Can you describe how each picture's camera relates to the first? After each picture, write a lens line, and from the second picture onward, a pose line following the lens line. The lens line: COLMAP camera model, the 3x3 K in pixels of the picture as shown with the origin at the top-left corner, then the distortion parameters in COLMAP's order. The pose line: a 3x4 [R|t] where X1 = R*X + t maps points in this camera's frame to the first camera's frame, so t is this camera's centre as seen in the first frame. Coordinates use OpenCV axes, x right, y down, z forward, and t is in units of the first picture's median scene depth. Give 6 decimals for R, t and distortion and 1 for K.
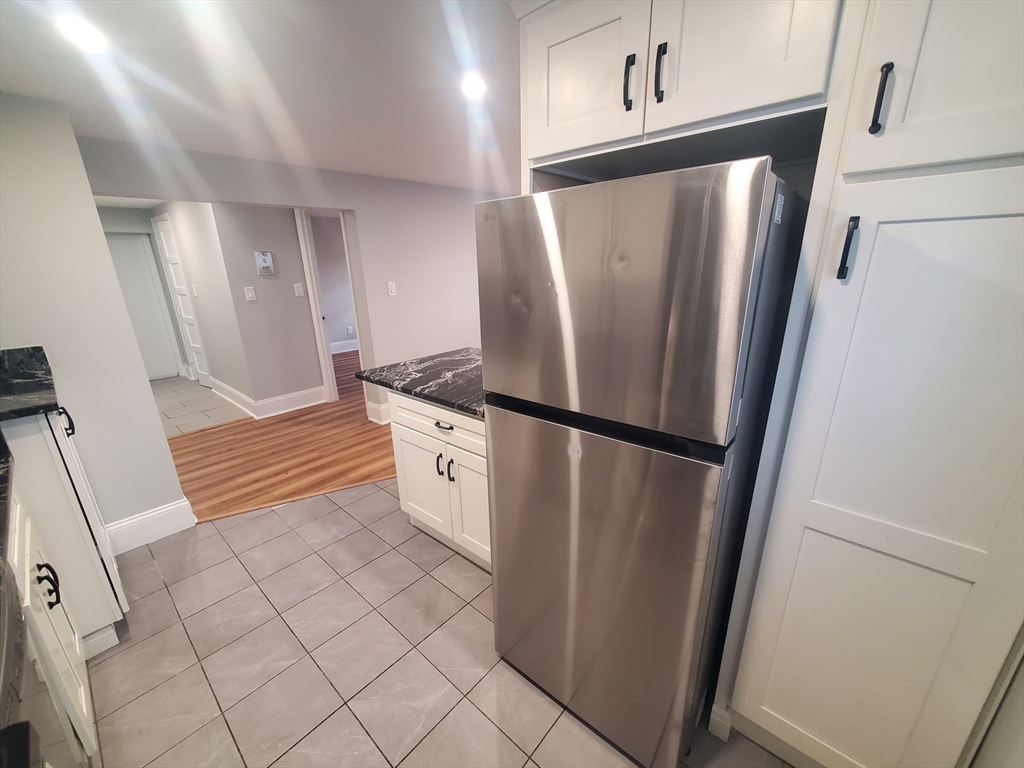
lens RADIAL K [[411.2, 0, 506.8], [0, 411.2, 399.8], [0, 0, 1]] dist [-0.000361, -0.000084]
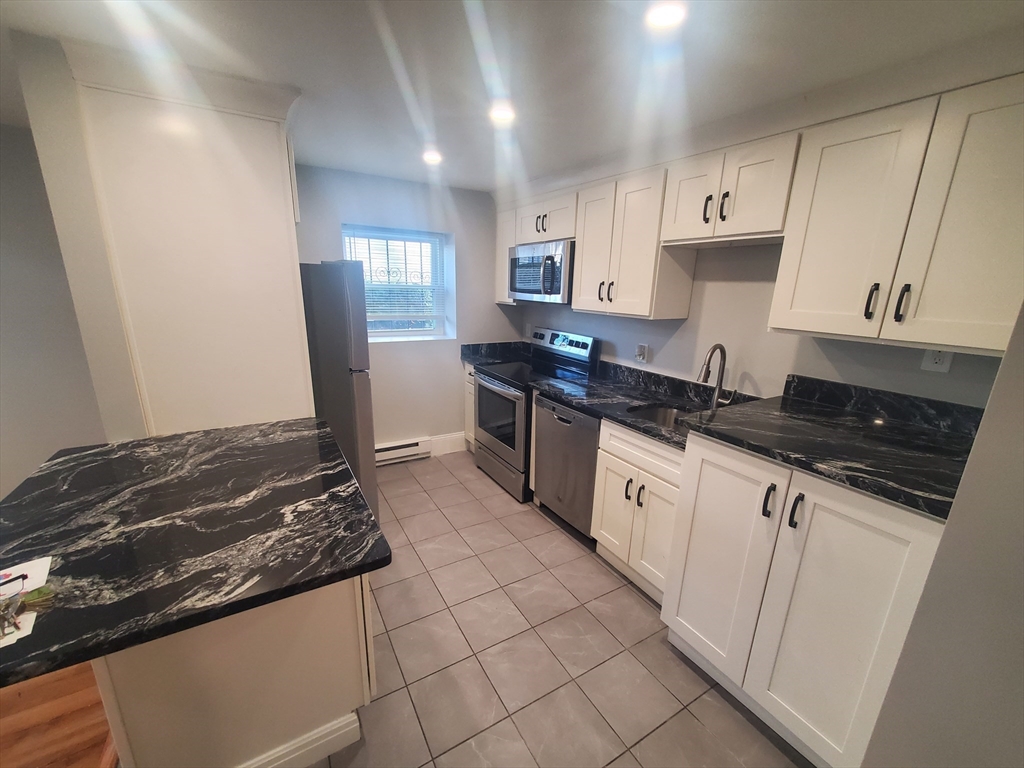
lens RADIAL K [[411.2, 0, 506.8], [0, 411.2, 399.8], [0, 0, 1]] dist [-0.000361, -0.000084]
pose [[-0.949853, -0.085270, 0.300847, -0.384421], [0.094601, 0.838657, 0.536382, -0.266537], [-0.298045, 0.537944, -0.788534, 0.778993]]
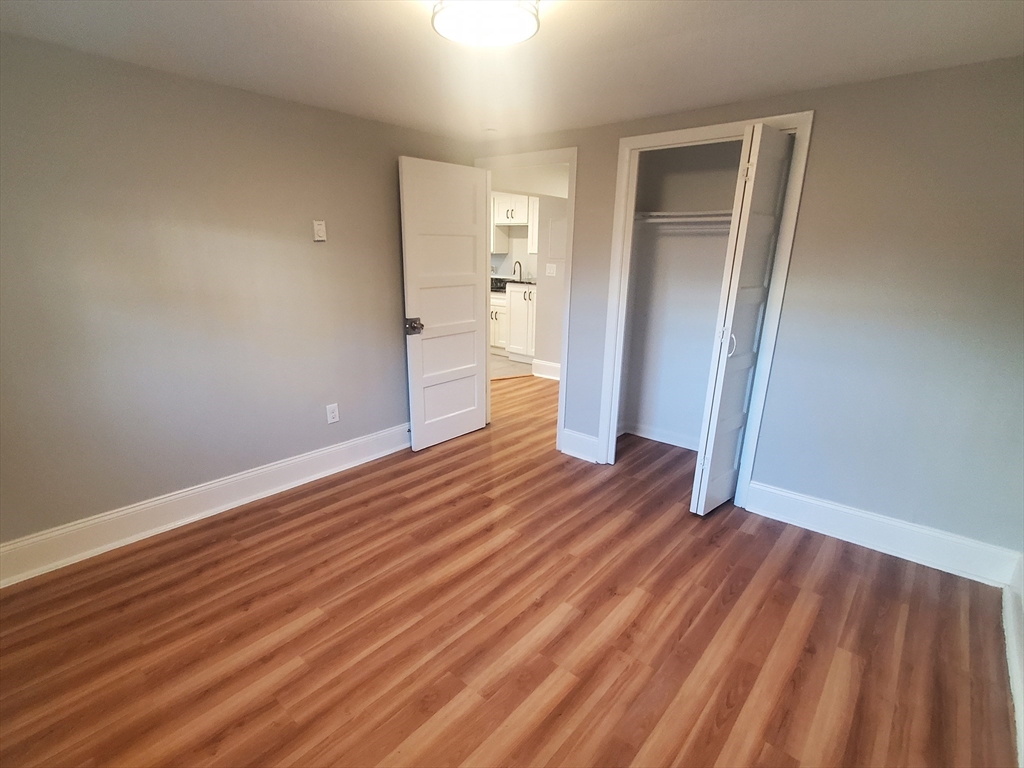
lens RADIAL K [[508.0, 0, 508.7], [0, 508.0, 410.6], [0, 0, 1]] dist [0.002457, 0.000392]
pose [[-0.999893, 0.011415, -0.009177, -0.425193], [0.003772, 0.806104, 0.591762, -0.691476], [0.014153, 0.591664, -0.806060, 2.114058]]
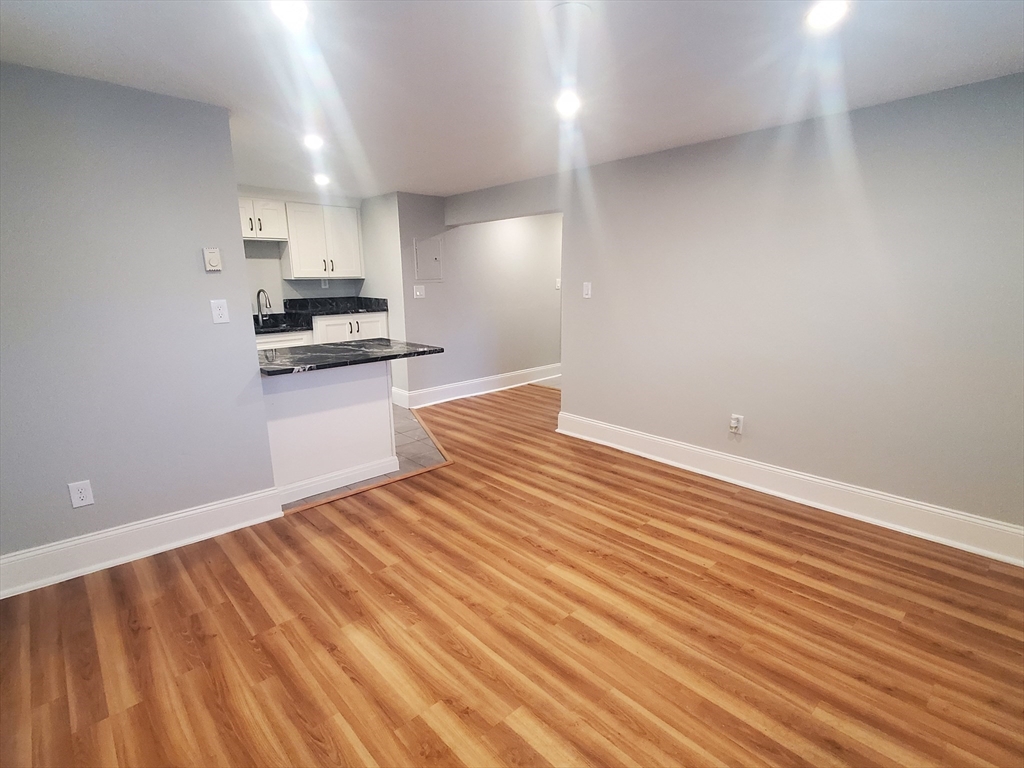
lens RADIAL K [[508.0, 0, 508.7], [0, 508.0, 410.6], [0, 0, 1]] dist [0.002457, 0.000392]
pose [[-0.109073, 0.283230, -0.952829, 0.881914], [-0.300216, 0.904400, 0.303201, -0.331873], [0.947615, 0.319126, -0.013616, 0.988275]]
